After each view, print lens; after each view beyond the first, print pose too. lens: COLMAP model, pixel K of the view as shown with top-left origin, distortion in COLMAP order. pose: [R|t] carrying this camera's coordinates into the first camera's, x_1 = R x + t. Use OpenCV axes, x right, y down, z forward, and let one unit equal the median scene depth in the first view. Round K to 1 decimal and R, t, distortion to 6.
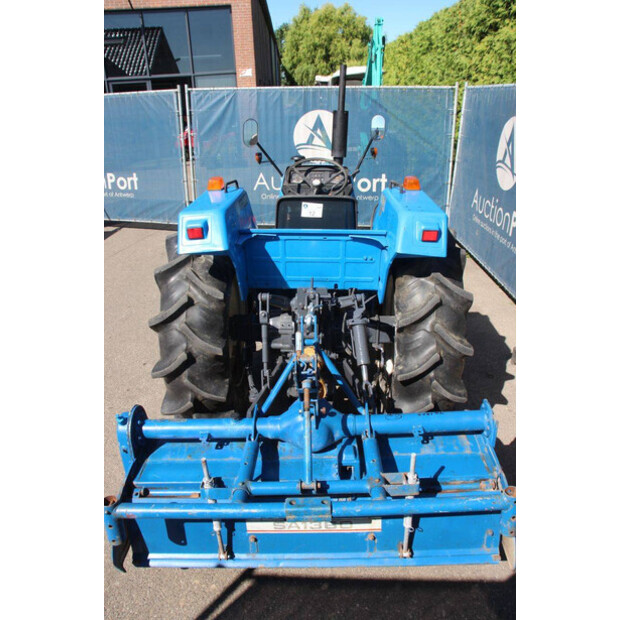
lens RADIAL K [[500.0, 0, 310.0], [0, 500.0, 310.0], [0, 0, 1]] dist [-0.178391, 0.158660]
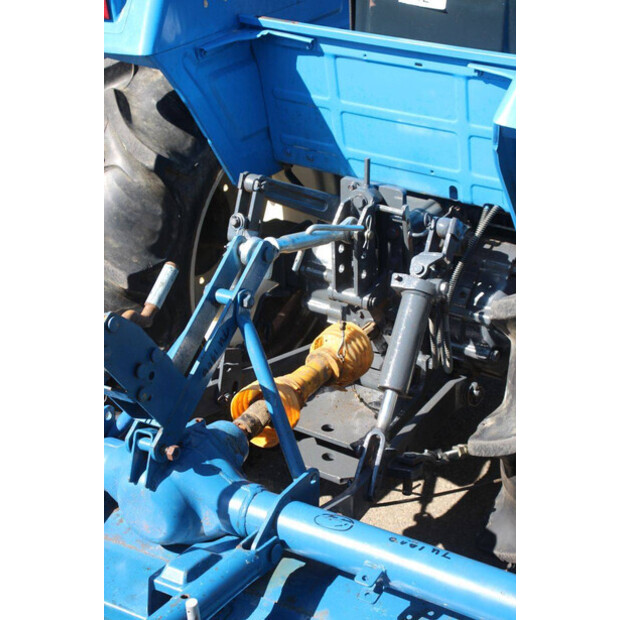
lens RADIAL K [[1197.0, 0, 310.0], [0, 1197.0, 310.0], [0, 0, 1]] dist [0.277651, 0.020931]
pose [[0.854157, 0.229183, -0.466788, 0.423034], [-0.195582, 0.973319, 0.119992, -0.048762], [0.481833, -0.011197, 0.876191, 0.098115]]
